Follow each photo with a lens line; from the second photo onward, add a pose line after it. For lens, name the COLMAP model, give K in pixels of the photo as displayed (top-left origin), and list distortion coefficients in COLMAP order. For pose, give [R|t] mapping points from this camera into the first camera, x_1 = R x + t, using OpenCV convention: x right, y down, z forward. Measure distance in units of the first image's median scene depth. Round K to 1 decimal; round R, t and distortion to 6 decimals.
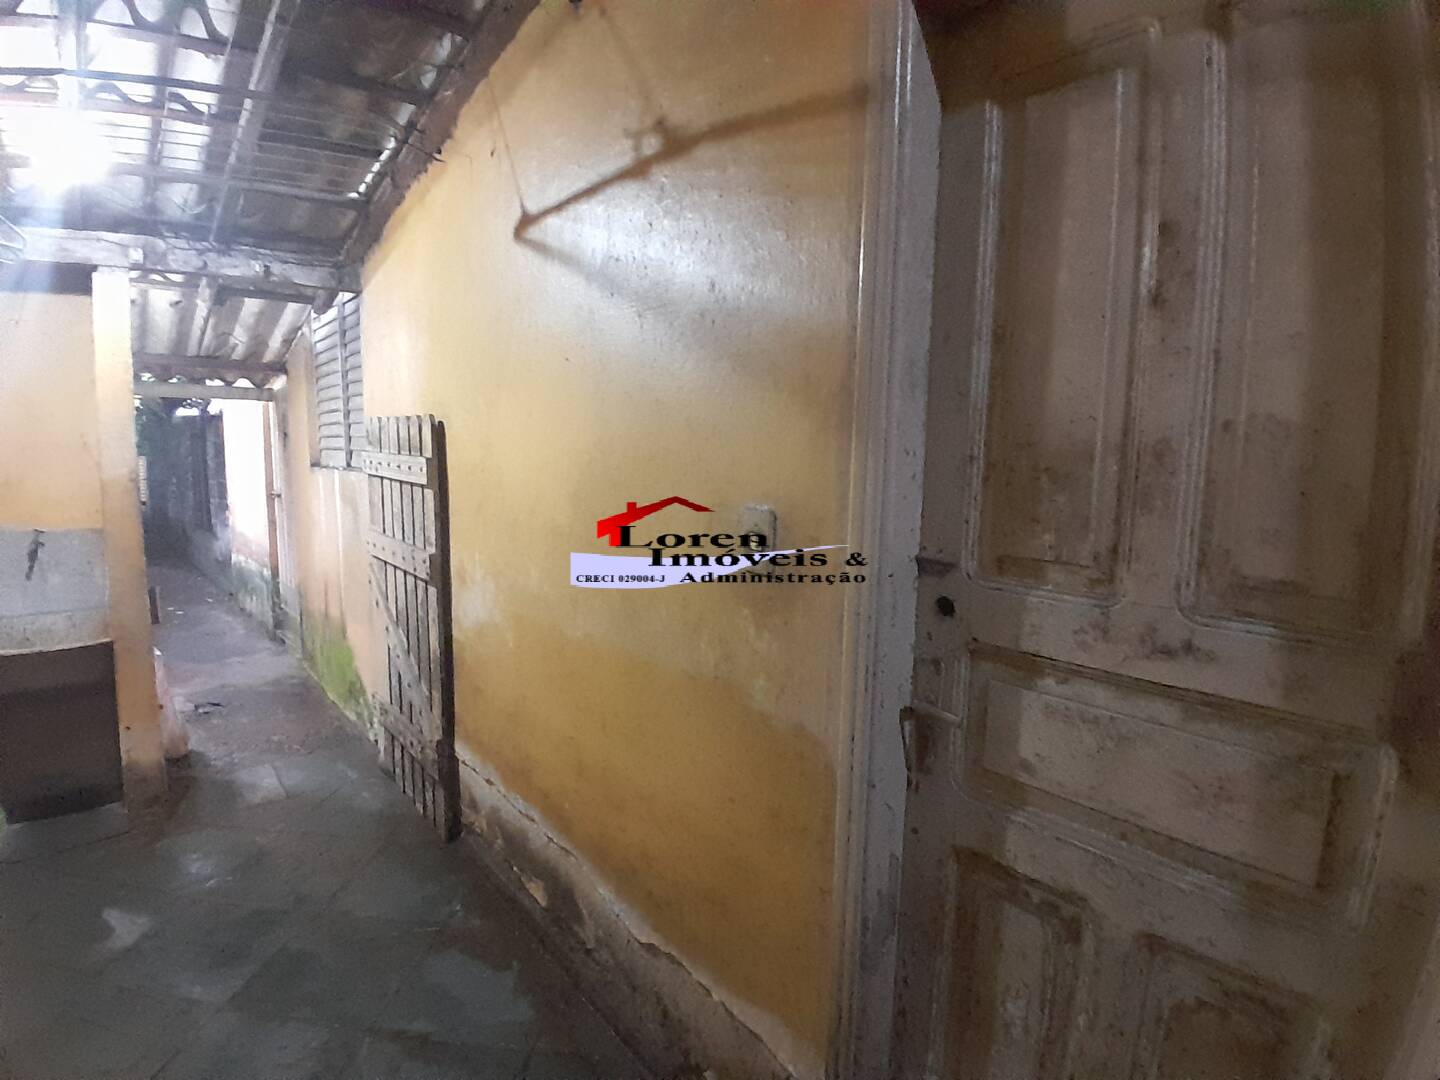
lens RADIAL K [[717.9, 0, 720.7], [0, 717.9, 537.3], [0, 0, 1]] dist [0.012089, -0.046734]
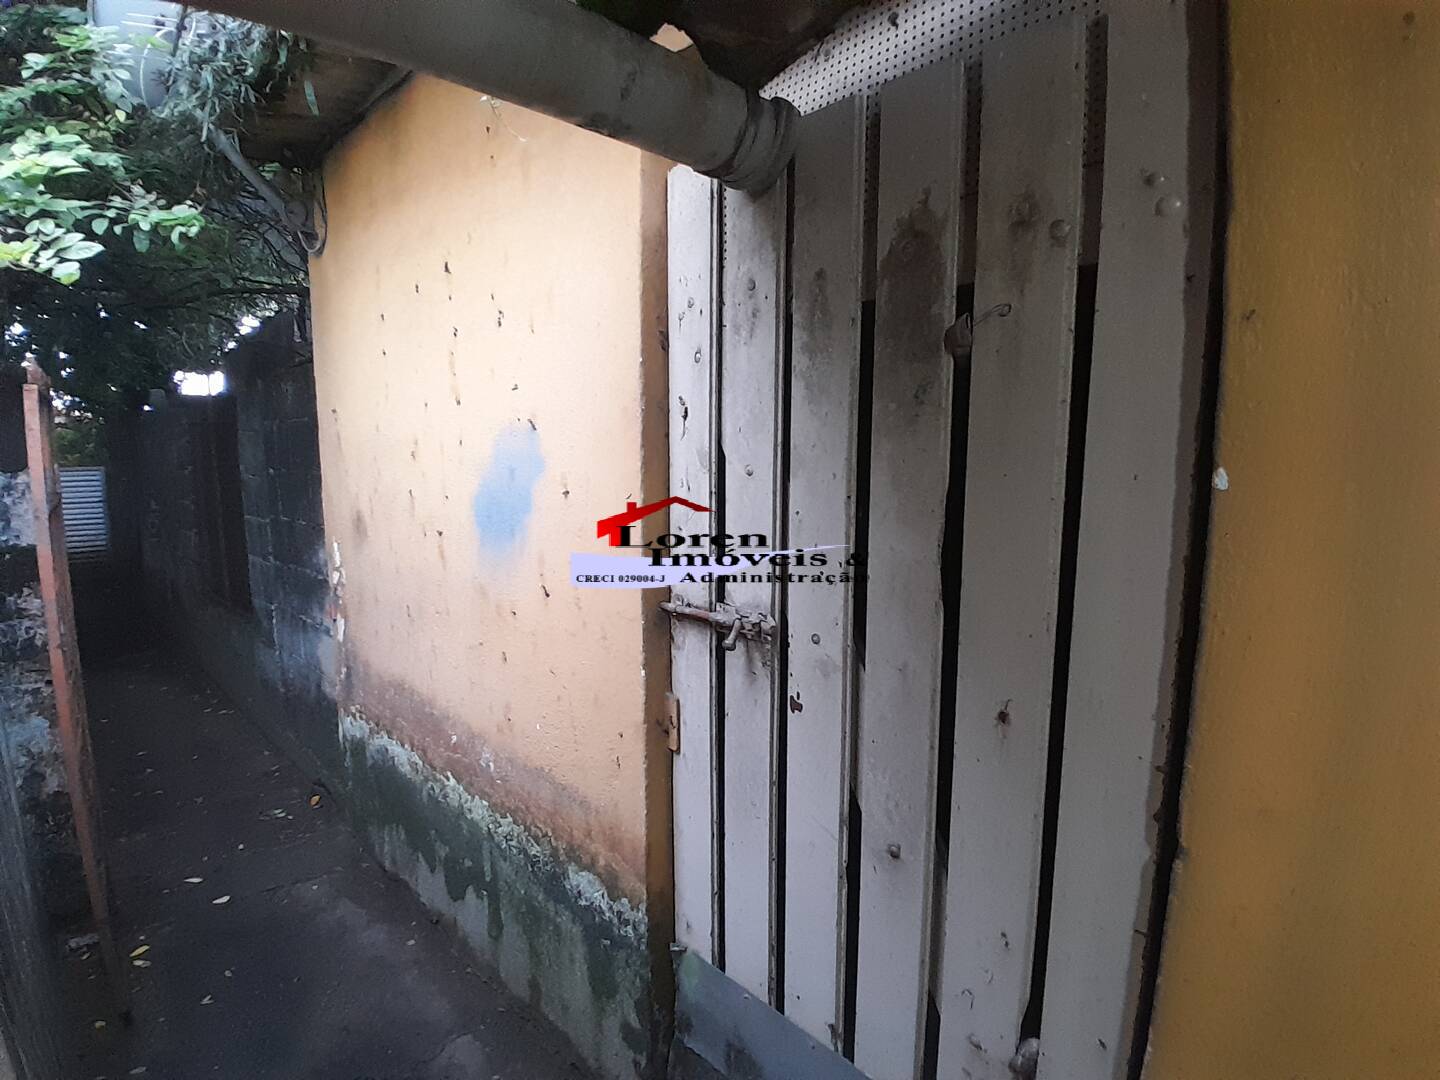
lens RADIAL K [[717.9, 0, 720.7], [0, 717.9, 537.3], [0, 0, 1]] dist [0.012089, -0.046734]
pose [[0.998976, -0.025064, 0.037666, -1.436880], [0.024983, 0.999684, 0.002618, -0.196917], [-0.037720, -0.001674, 0.999287, 1.756929]]
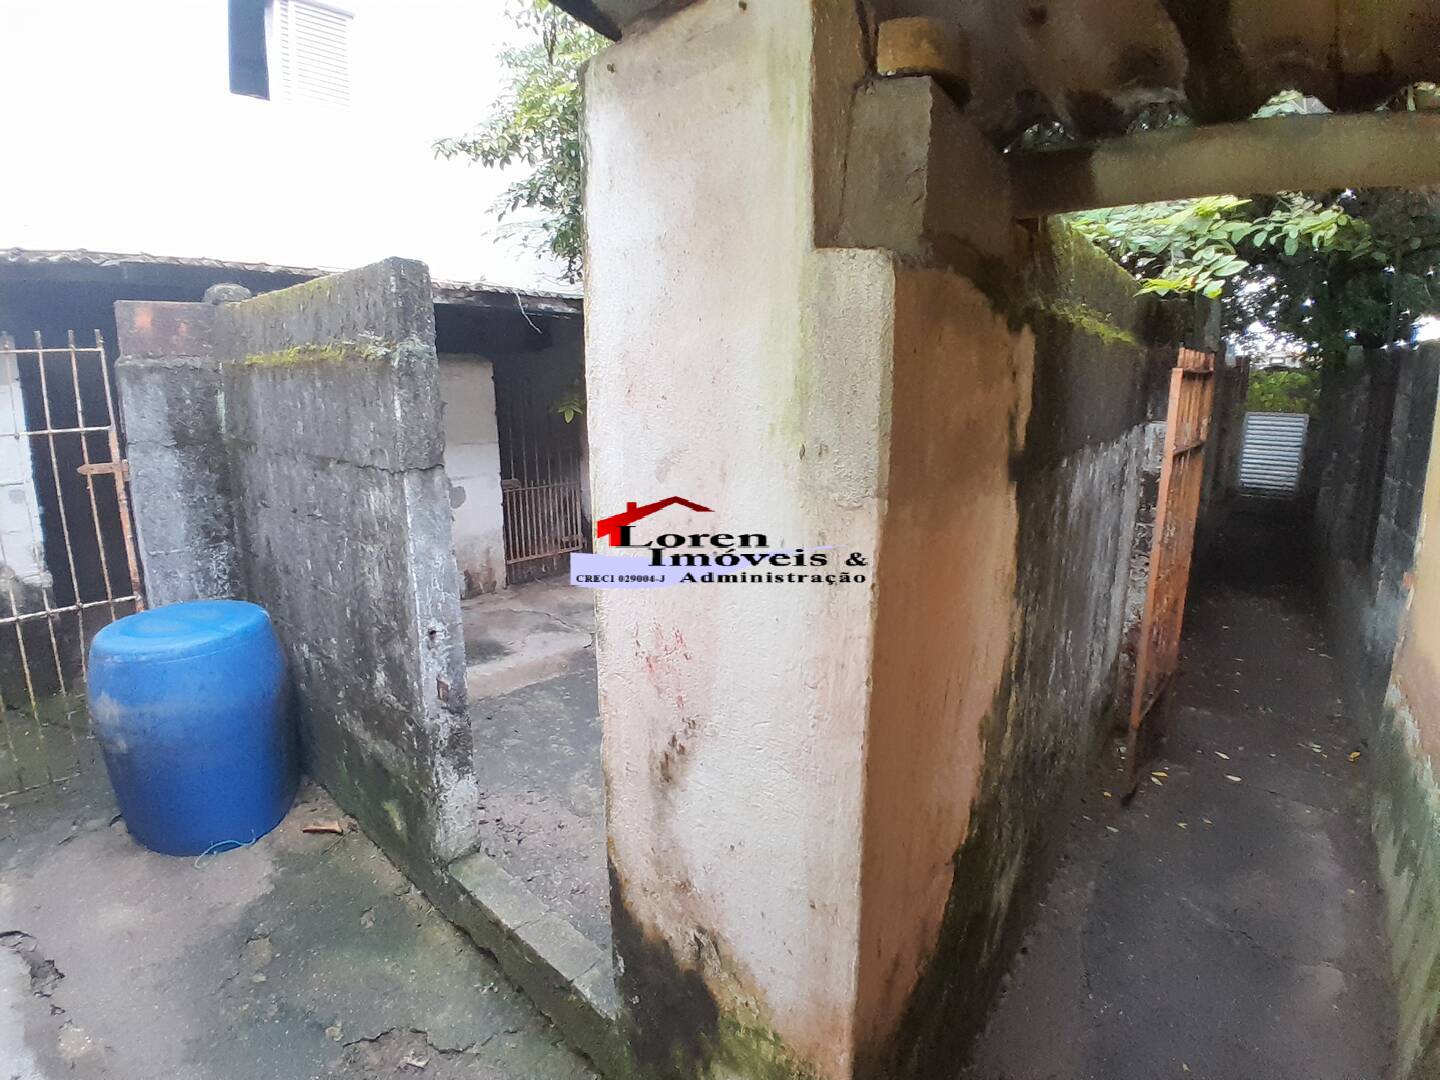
lens RADIAL K [[717.9, 0, 720.7], [0, 717.9, 537.3], [0, 0, 1]] dist [0.012089, -0.046734]
pose [[0.177770, 0.181152, -0.967255, -1.178962], [-0.118190, 0.979726, 0.161766, -0.206763], [0.976949, 0.085563, 0.195577, 1.634792]]
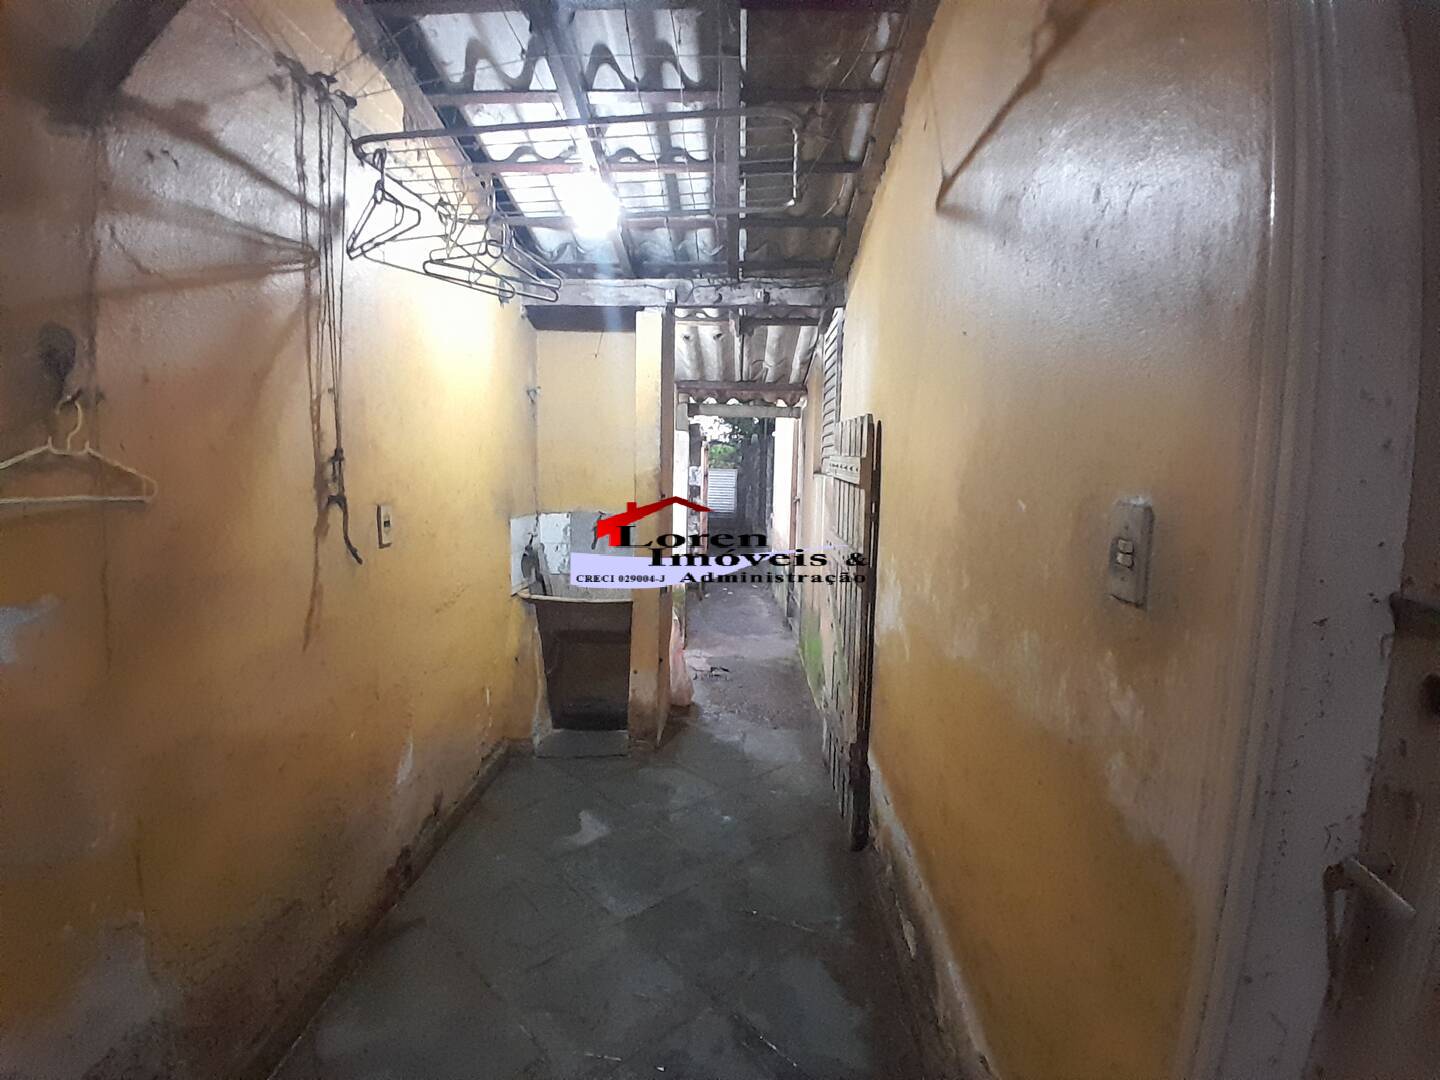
lens RADIAL K [[717.9, 0, 720.7], [0, 717.9, 537.3], [0, 0, 1]] dist [0.012089, -0.046734]
pose [[0.747484, 0.069429, -0.660641, 0.104076], [-0.087597, 0.996140, 0.005576, 0.010568], [0.658479, 0.053702, 0.750681, 0.122134]]
